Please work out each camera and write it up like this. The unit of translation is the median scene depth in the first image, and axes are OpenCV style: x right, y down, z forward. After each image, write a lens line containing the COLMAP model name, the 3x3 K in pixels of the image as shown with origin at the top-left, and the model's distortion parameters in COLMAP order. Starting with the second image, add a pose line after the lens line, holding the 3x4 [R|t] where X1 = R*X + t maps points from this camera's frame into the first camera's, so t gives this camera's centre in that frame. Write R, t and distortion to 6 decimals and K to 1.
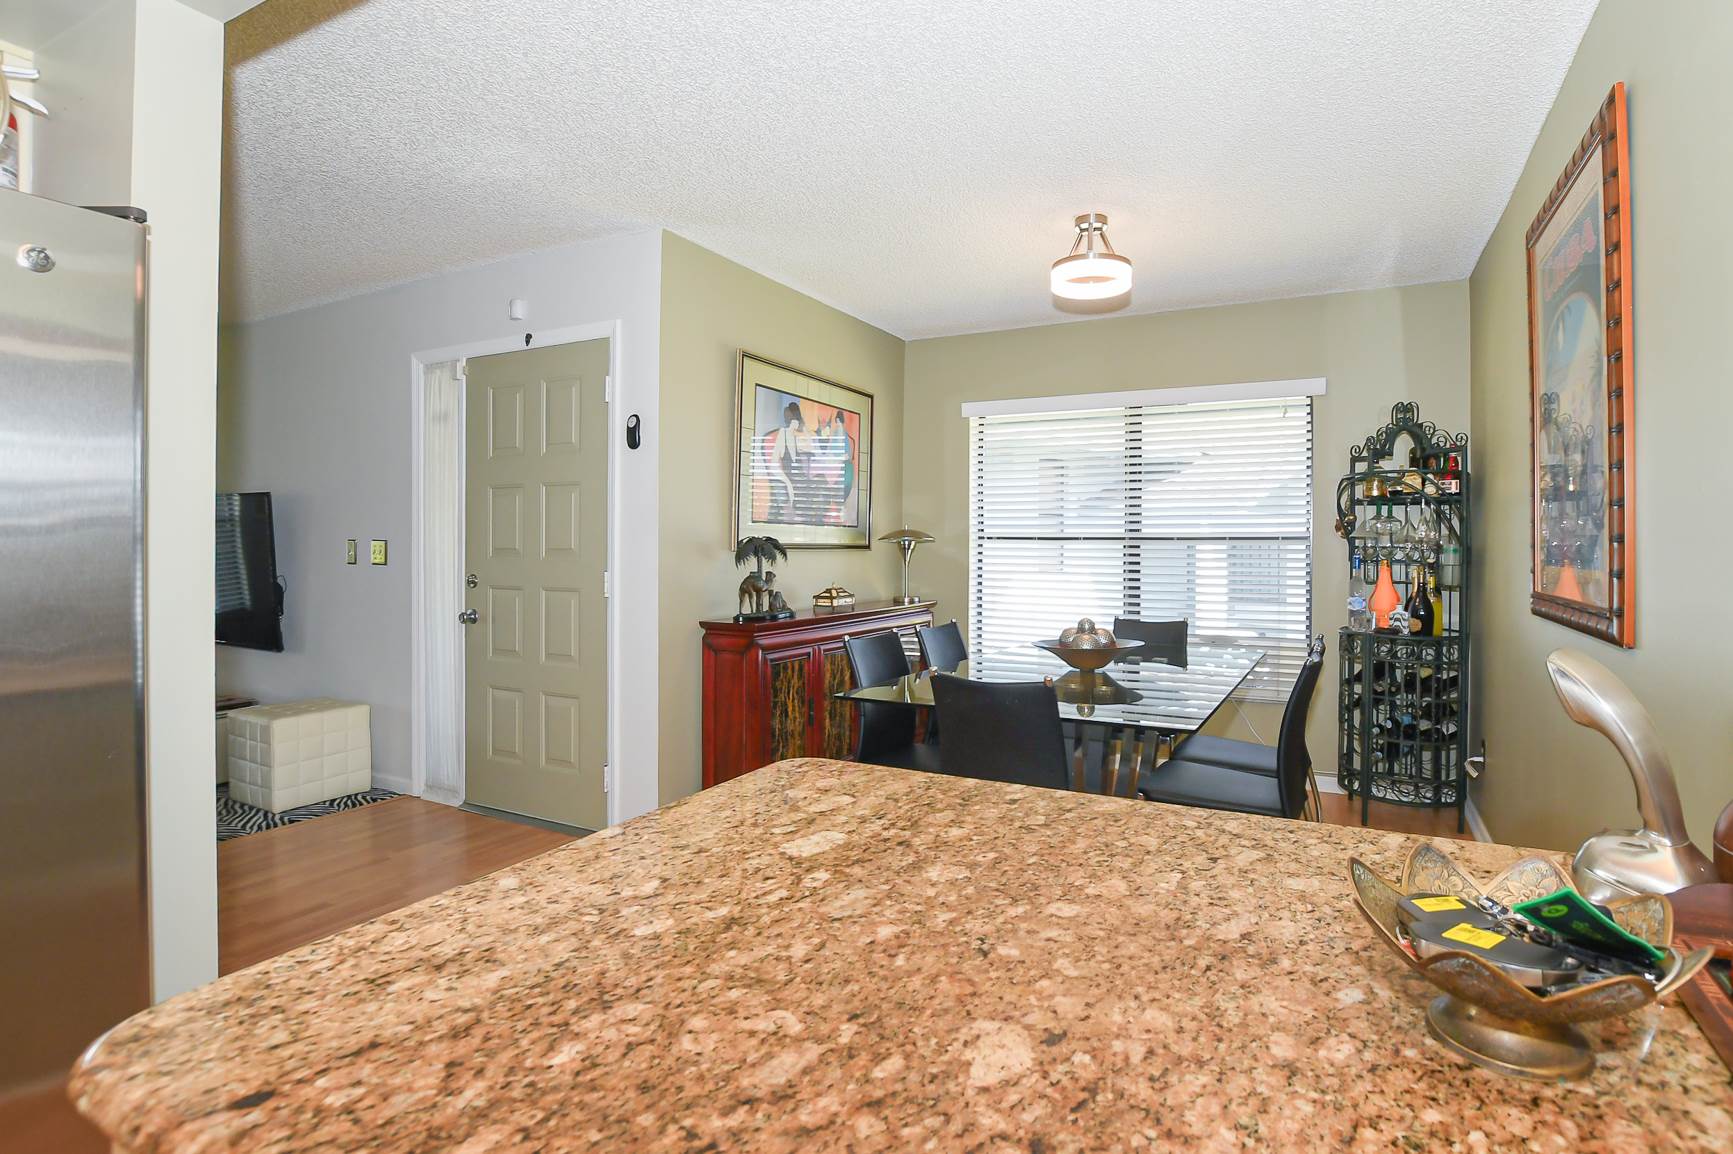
lens RADIAL K [[840.5, 0, 935.4], [0, 840.5, 544.6], [0, 0, 1]] dist [-0.033900, 0.000508]
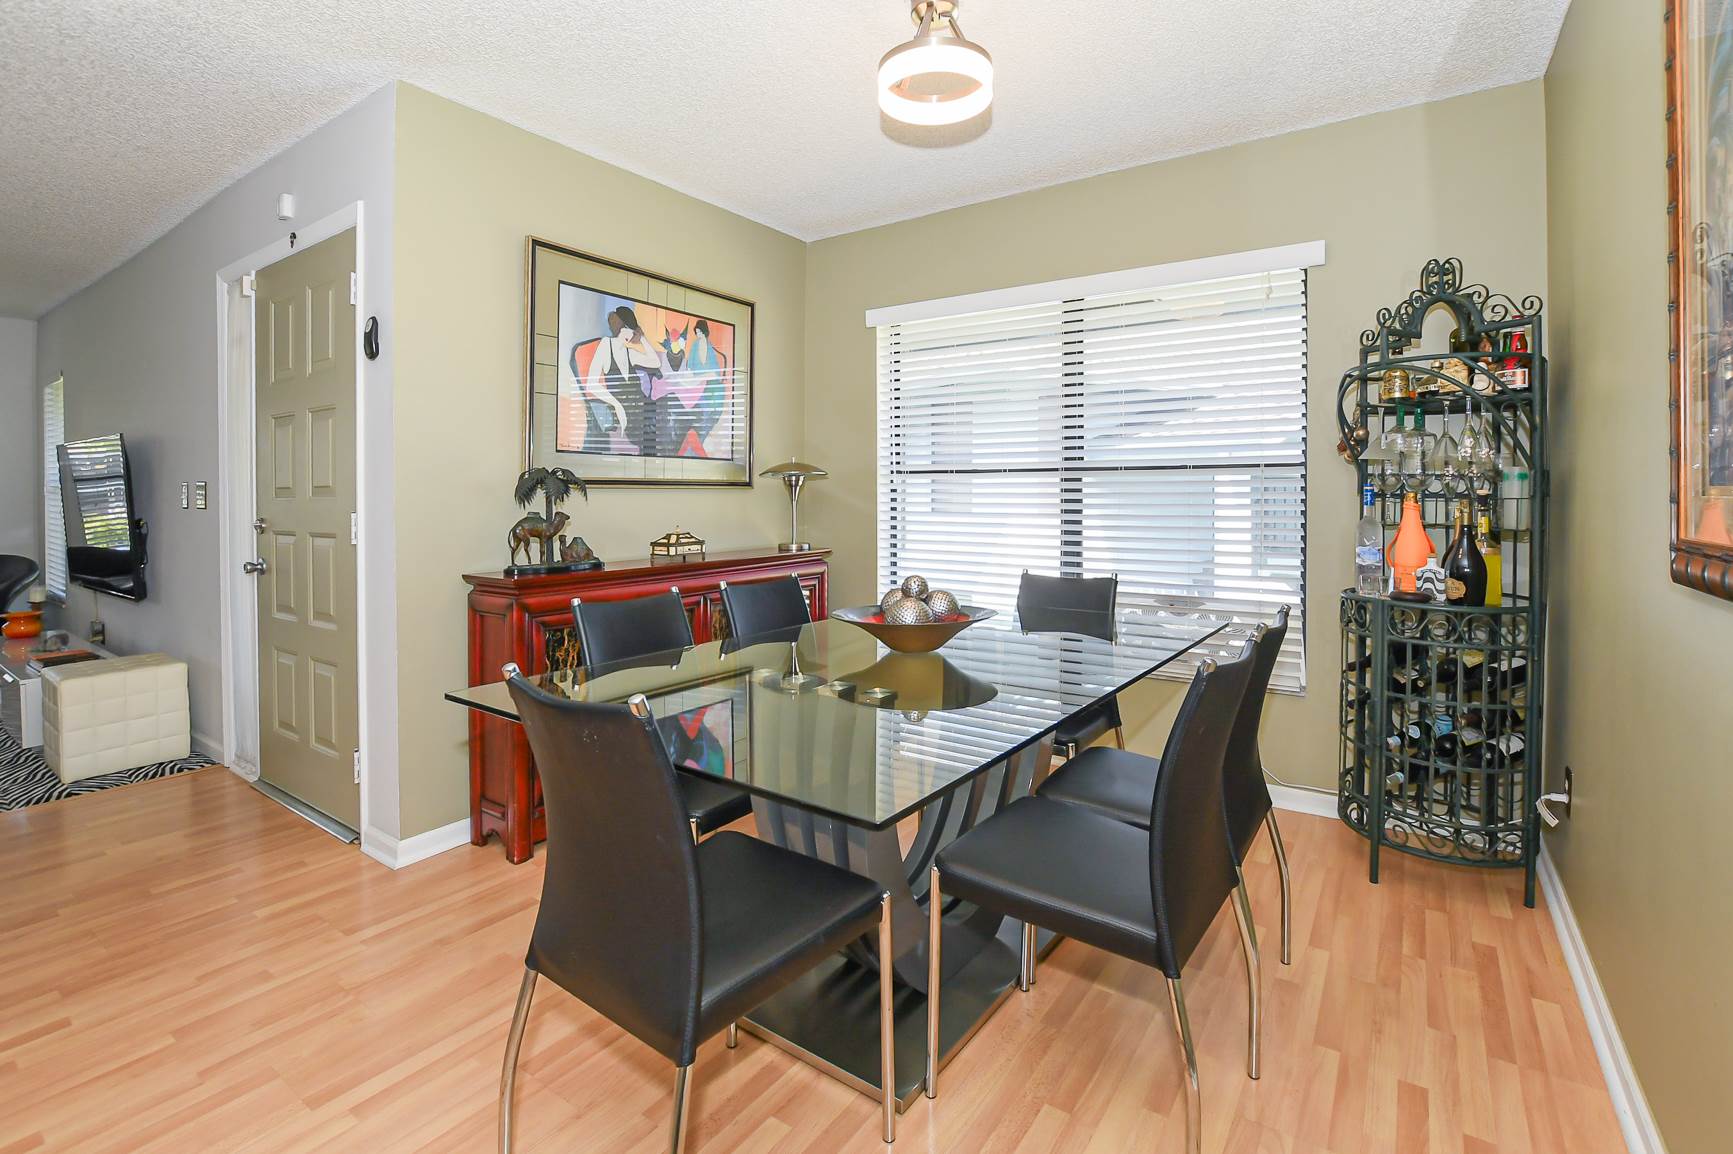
lens RADIAL K [[778.7, 0, 874.4], [0, 778.7, 501.6], [0, 0, 1]] dist [-0.032018, 0.002746]
pose [[0.988511, -0.007158, -0.150978, 0.195636], [0.009223, 0.999873, 0.012983, 0.013897], [0.150866, -0.014227, 0.988452, 0.302951]]
